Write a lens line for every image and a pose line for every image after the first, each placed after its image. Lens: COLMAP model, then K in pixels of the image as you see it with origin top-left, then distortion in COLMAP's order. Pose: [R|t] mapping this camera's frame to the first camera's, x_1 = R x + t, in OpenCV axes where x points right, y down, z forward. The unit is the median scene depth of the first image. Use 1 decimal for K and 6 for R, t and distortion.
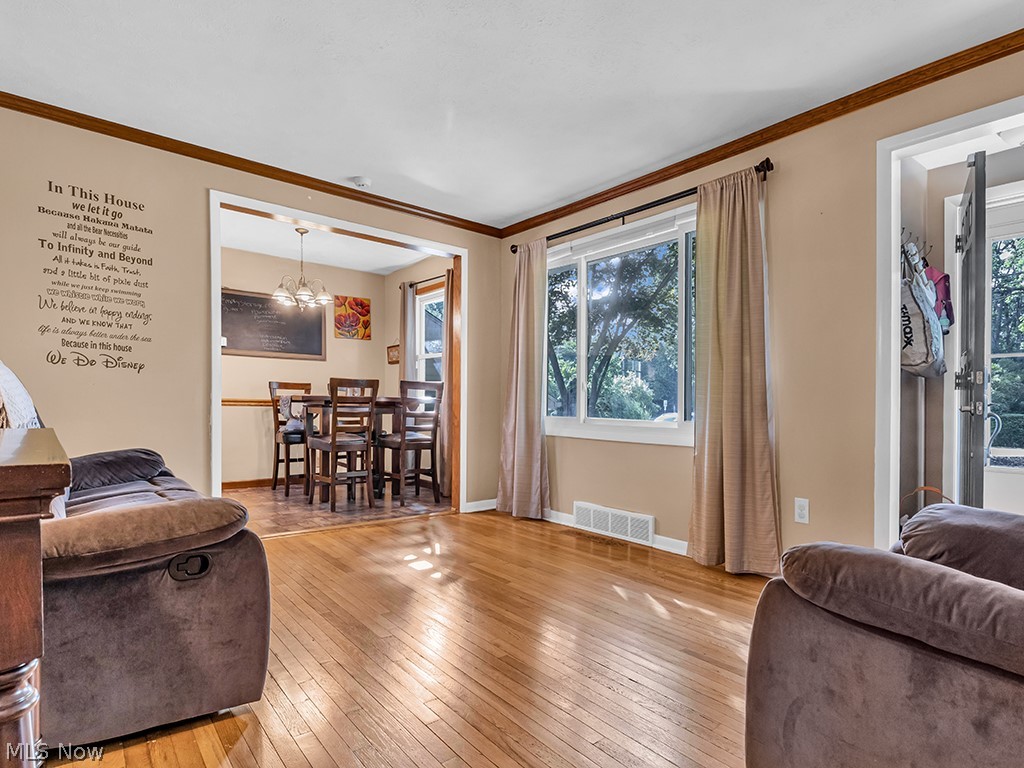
lens RADIAL K [[541.6, 0, 511.7], [0, 541.6, 392.1], [0, 0, 1]] dist [-0.006657, -0.001383]
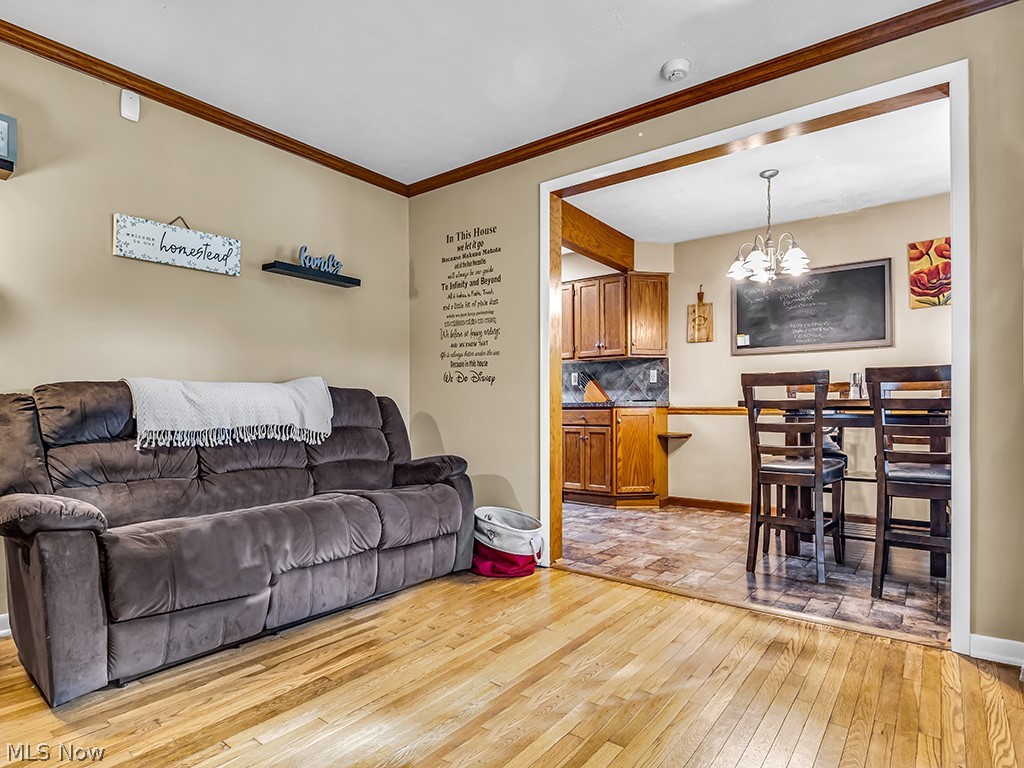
lens RADIAL K [[541.6, 0, 555.3], [0, 541.6, 409.0], [0, 0, 1]] dist [-0.006657, -0.001383]
pose [[0.264142, -0.014828, -0.964370, 0.383274], [0.030455, 0.999511, -0.007026, 0.023089], [0.964003, -0.027514, 0.264465, 0.856303]]
